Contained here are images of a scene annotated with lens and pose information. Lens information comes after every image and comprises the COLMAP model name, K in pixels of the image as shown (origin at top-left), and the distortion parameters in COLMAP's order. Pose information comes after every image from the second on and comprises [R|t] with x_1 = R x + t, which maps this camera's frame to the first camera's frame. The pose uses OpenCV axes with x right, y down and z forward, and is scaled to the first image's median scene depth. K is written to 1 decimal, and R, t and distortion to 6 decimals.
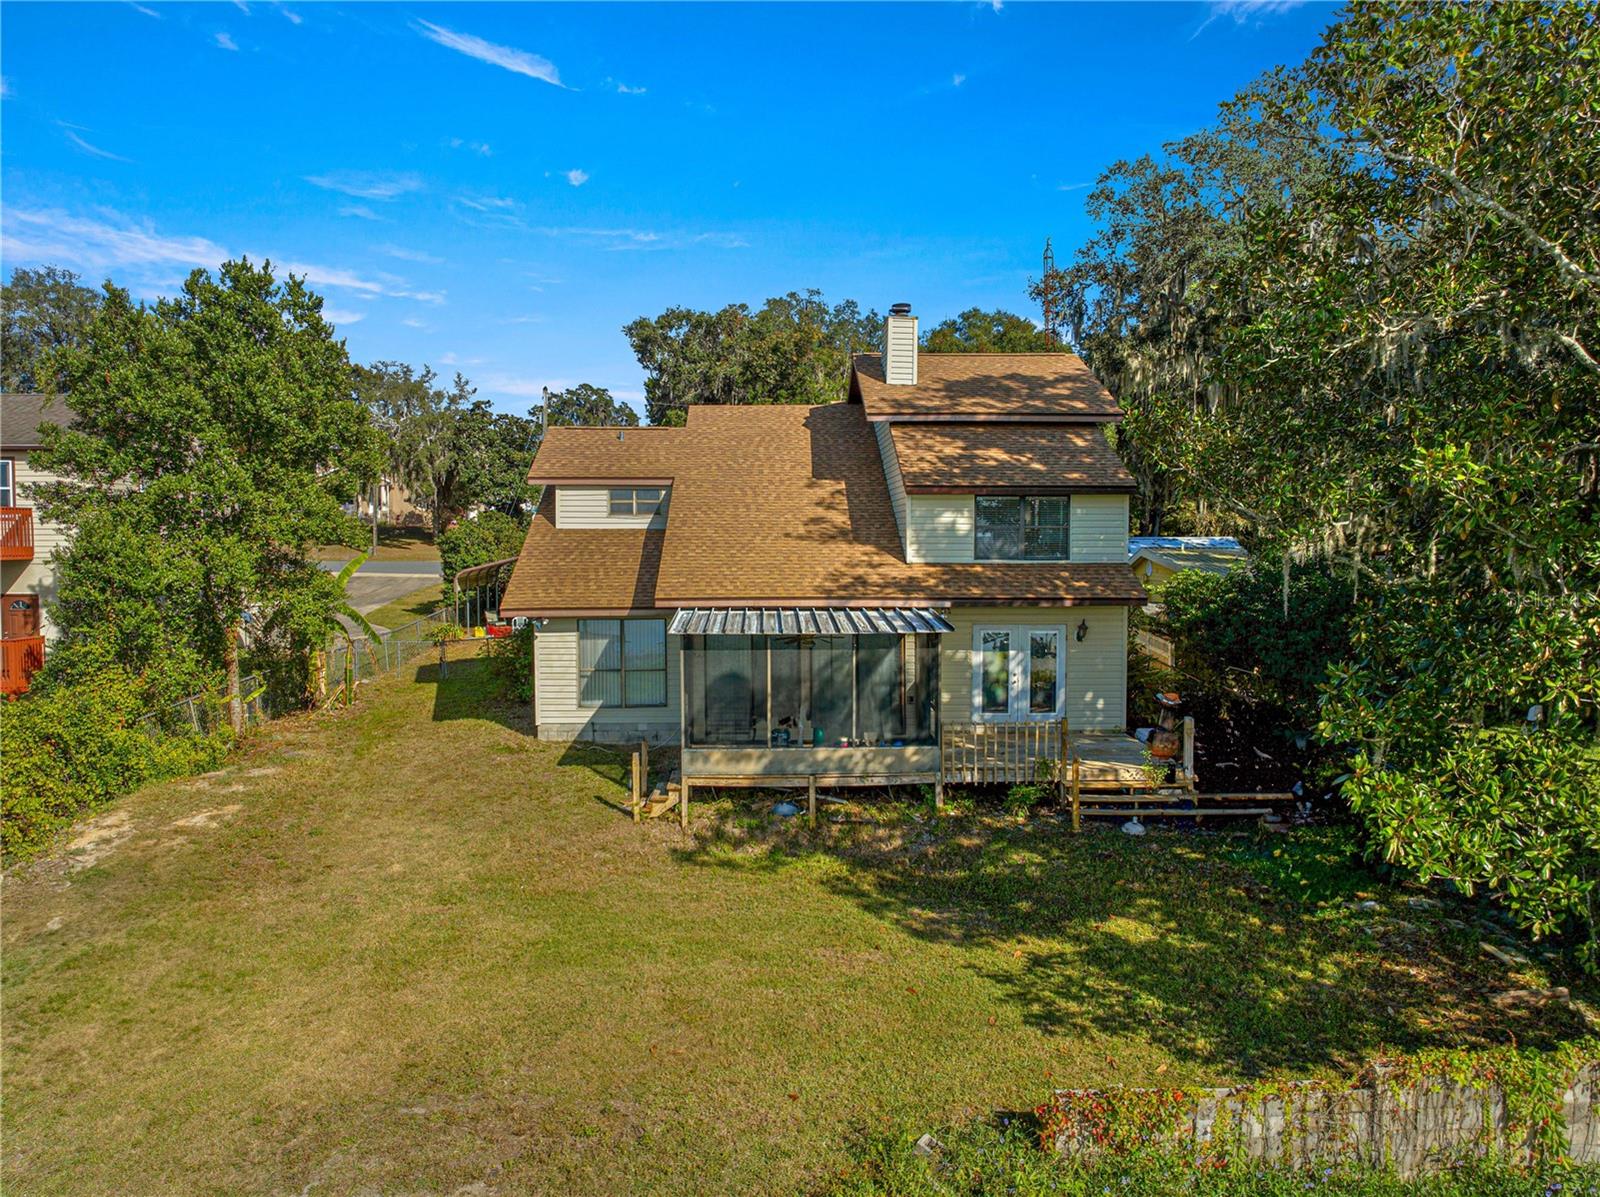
lens RADIAL K [[1122.2, 0, 800.0], [0, 1122.2, 598.5], [0, 0, 1]] dist [-0.008420, -0.052012]
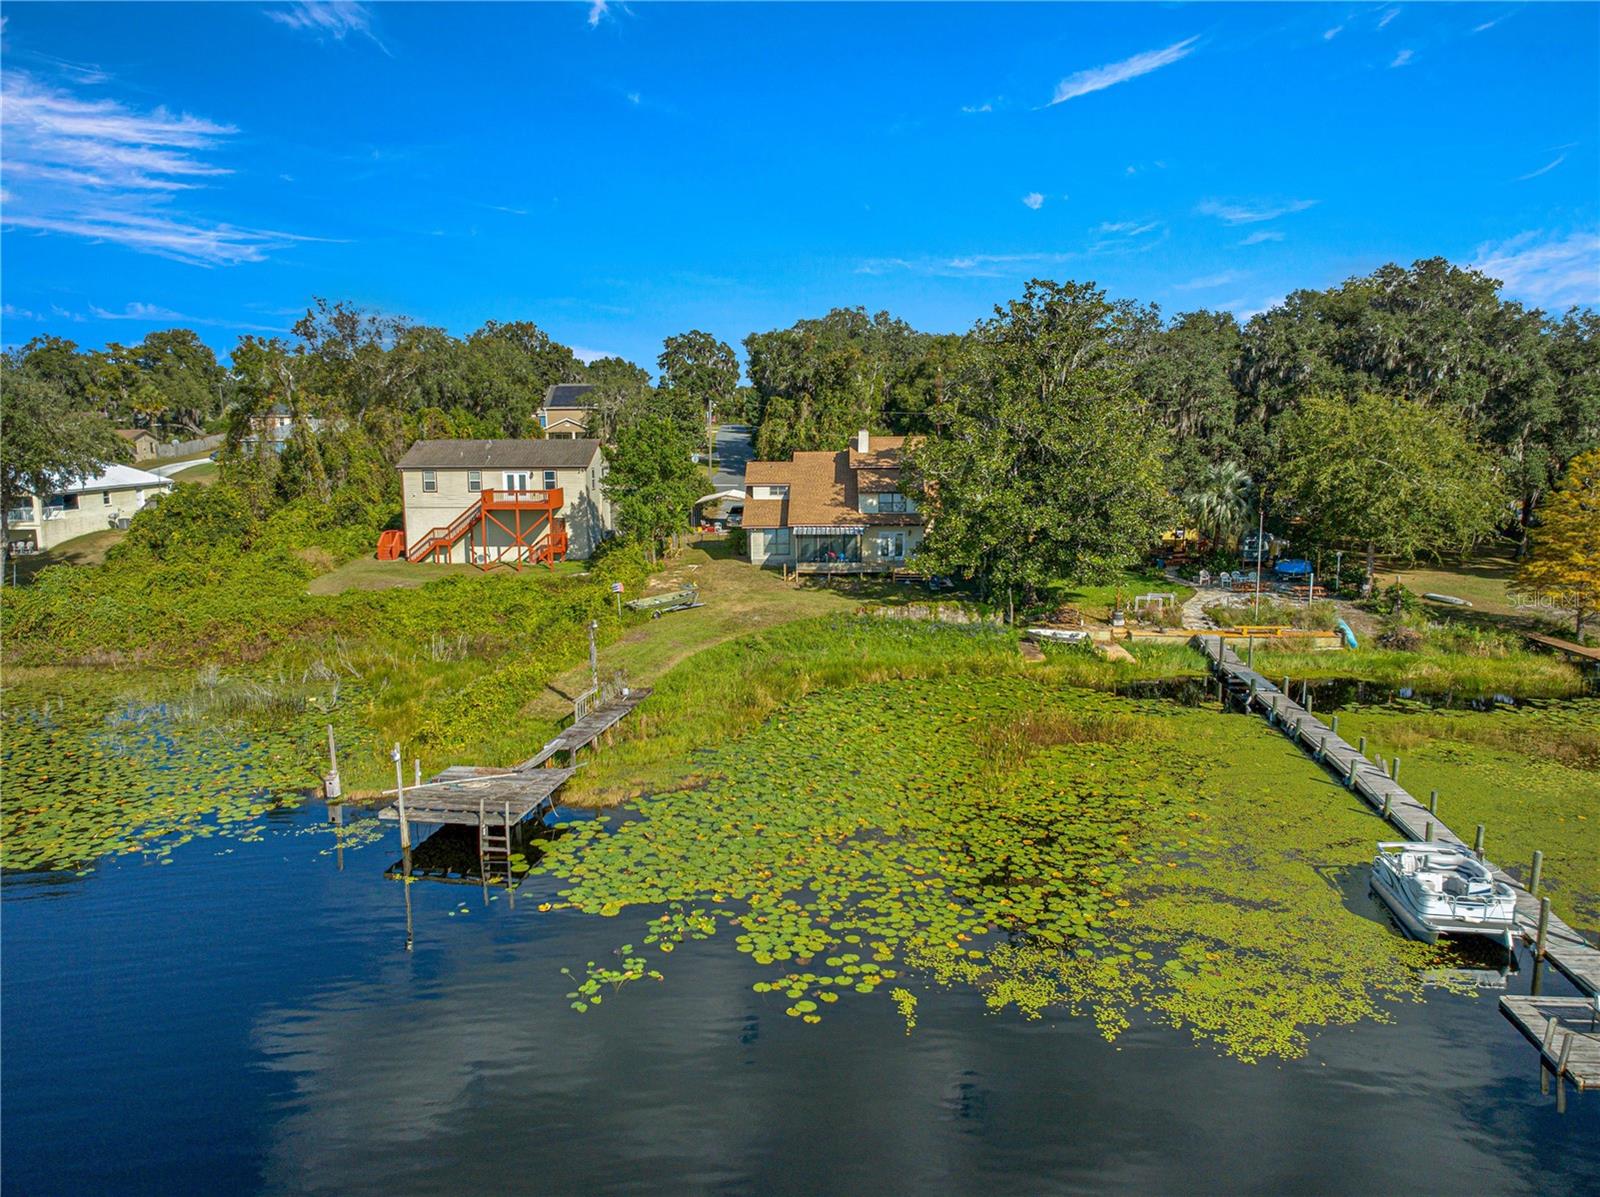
lens RADIAL K [[1122.2, 0, 800.0], [0, 1122.2, 598.5], [0, 0, 1]] dist [-0.008420, -0.052012]
pose [[0.997751, 0.006906, -0.066668, 0.172445], [-0.000025, 0.994716, 0.102668, -0.148066], [0.067025, -0.102436, 0.992479, -2.927665]]
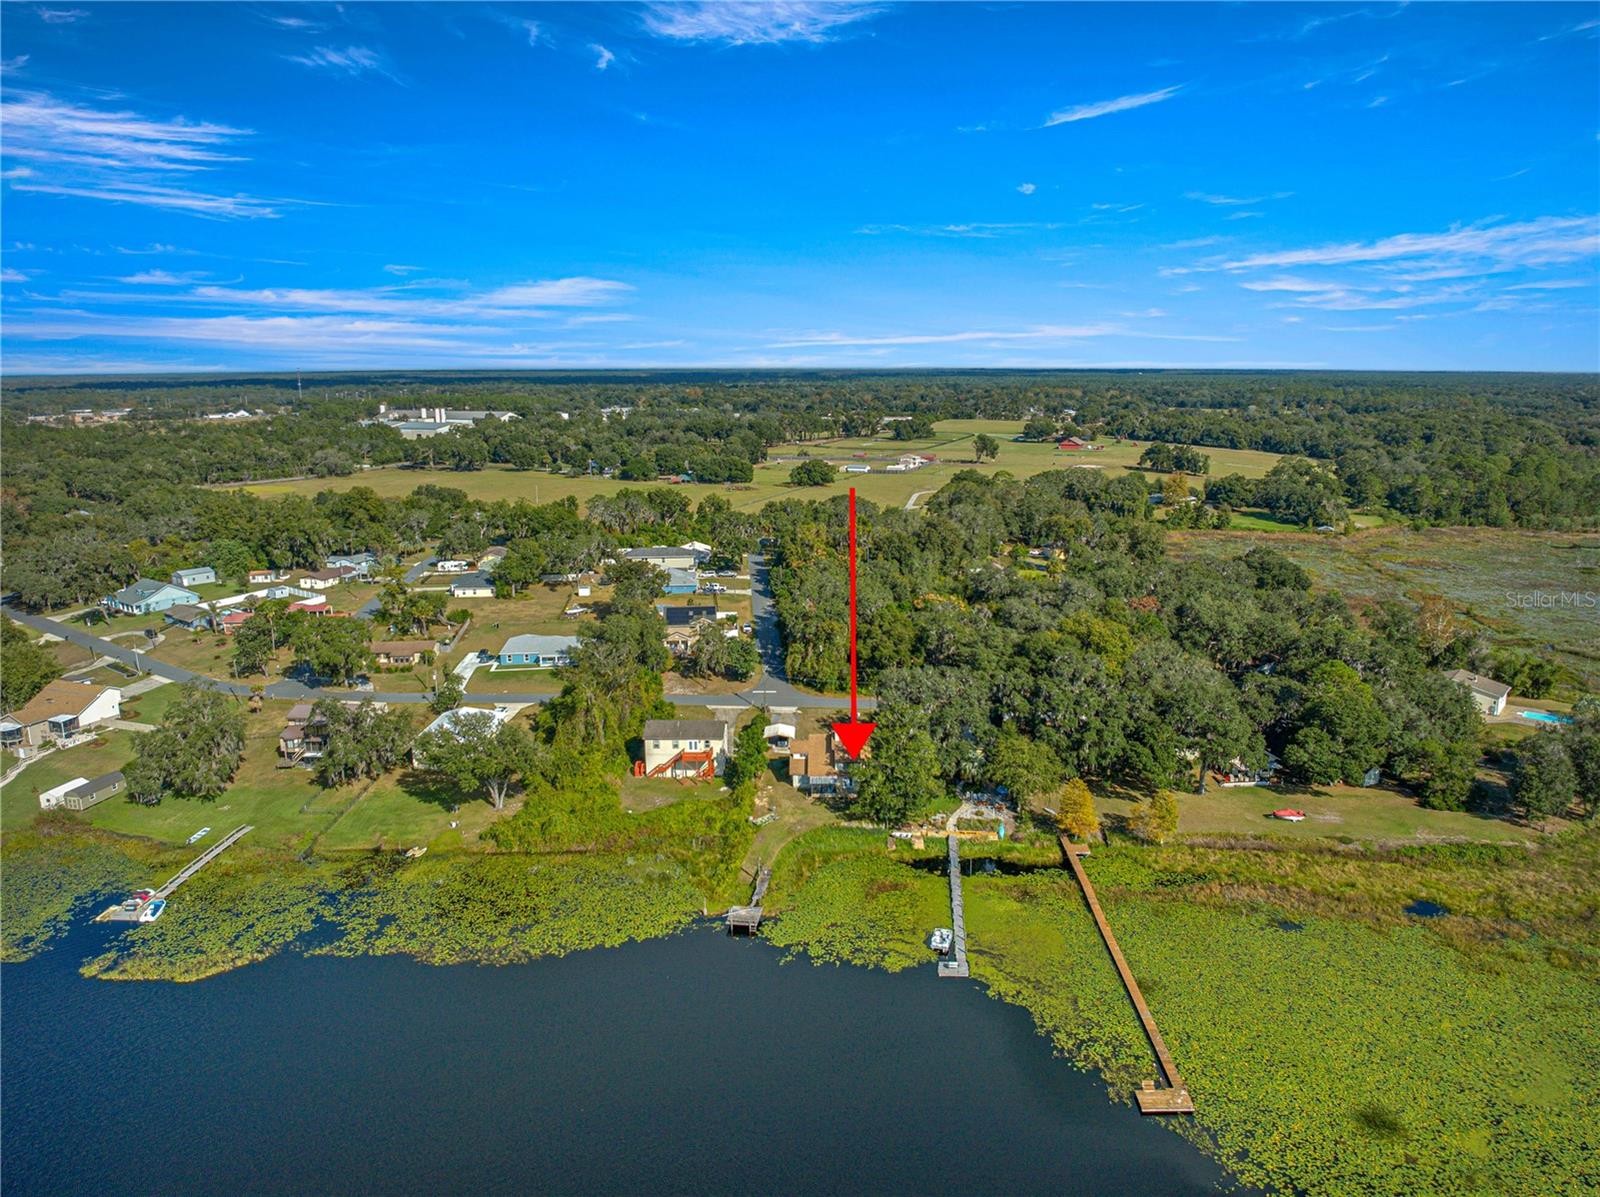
lens RADIAL K [[1129.3, 0, 822.5], [0, 1129.3, 599.8], [0, 0, 1]] dist [0.006455, -0.049303]
pose [[0.999164, 0.008457, -0.039986, 0.399725], [-0.002125, 0.987784, 0.155815, -3.259299], [0.040815, -0.155600, 0.986977, -9.019727]]
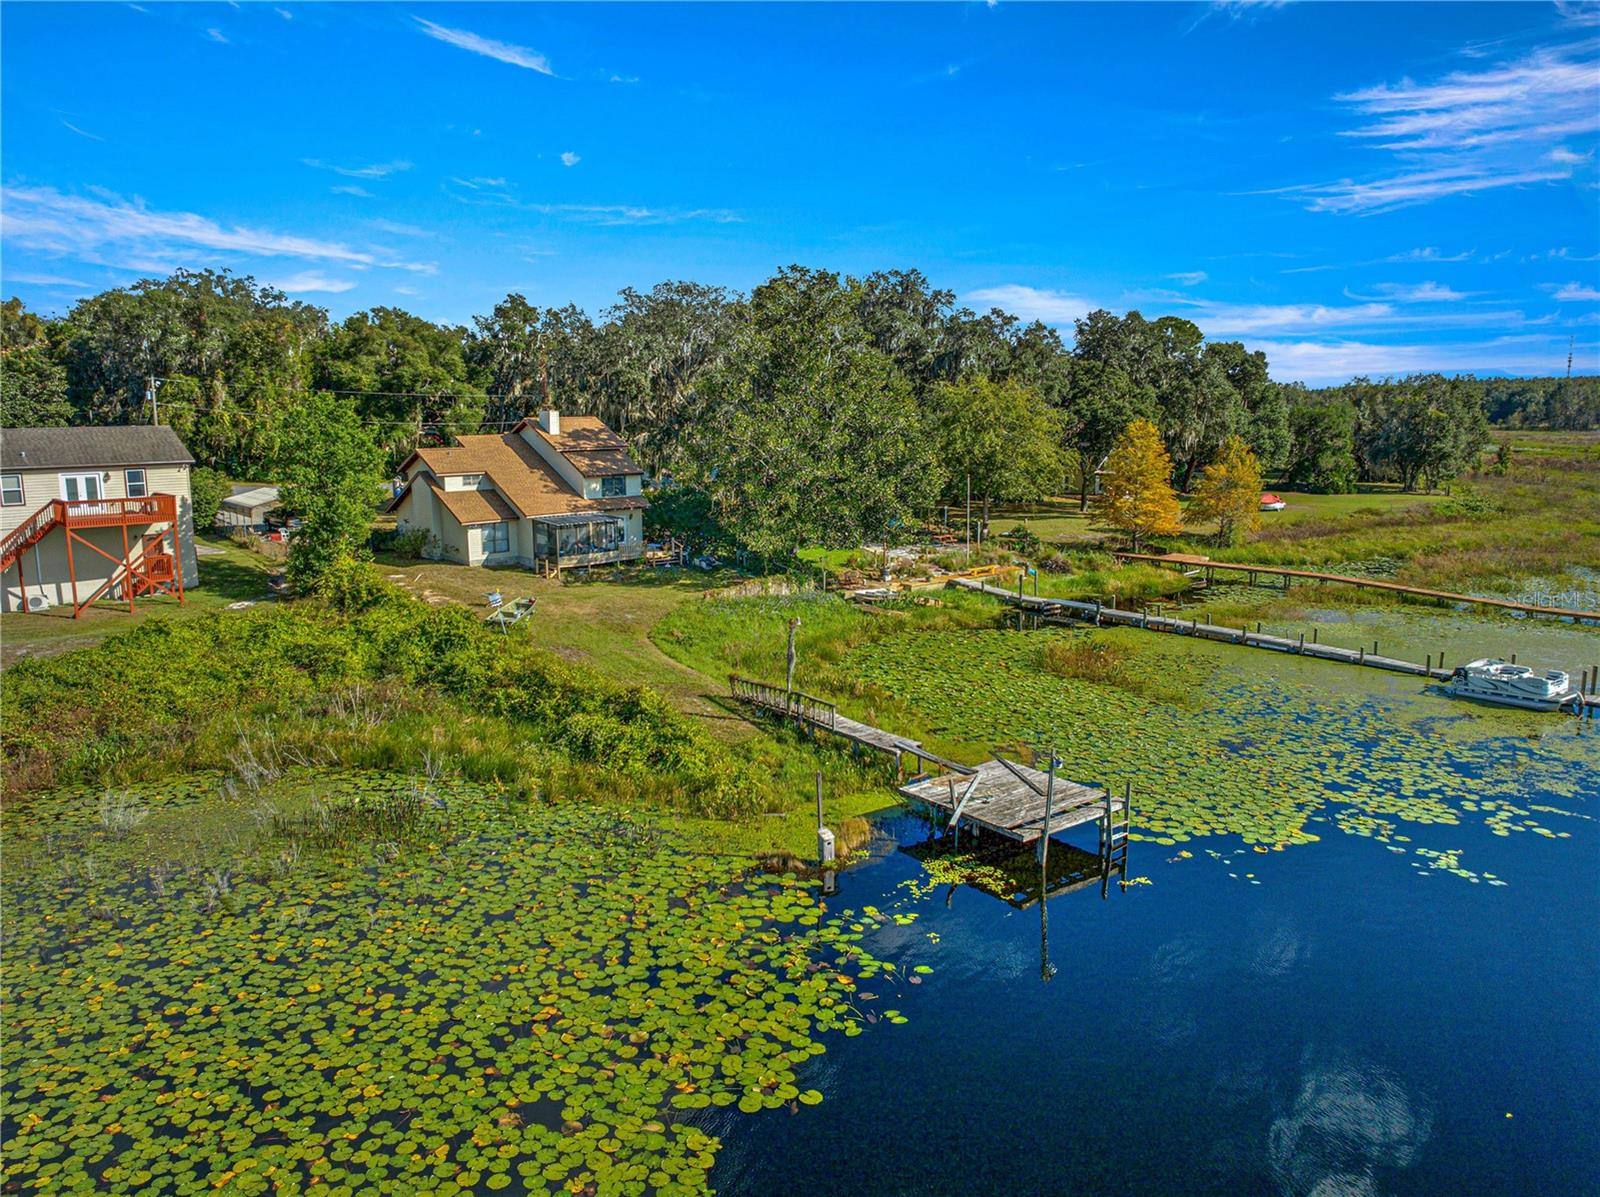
lens RADIAL K [[1122.2, 0, 800.0], [0, 1122.2, 598.5], [0, 0, 1]] dist [-0.008420, -0.052012]
pose [[0.746710, -0.115633, 0.655021, -1.869396], [0.039248, 0.990717, 0.130152, -0.170394], [-0.663991, -0.071477, 0.744317, -2.163943]]
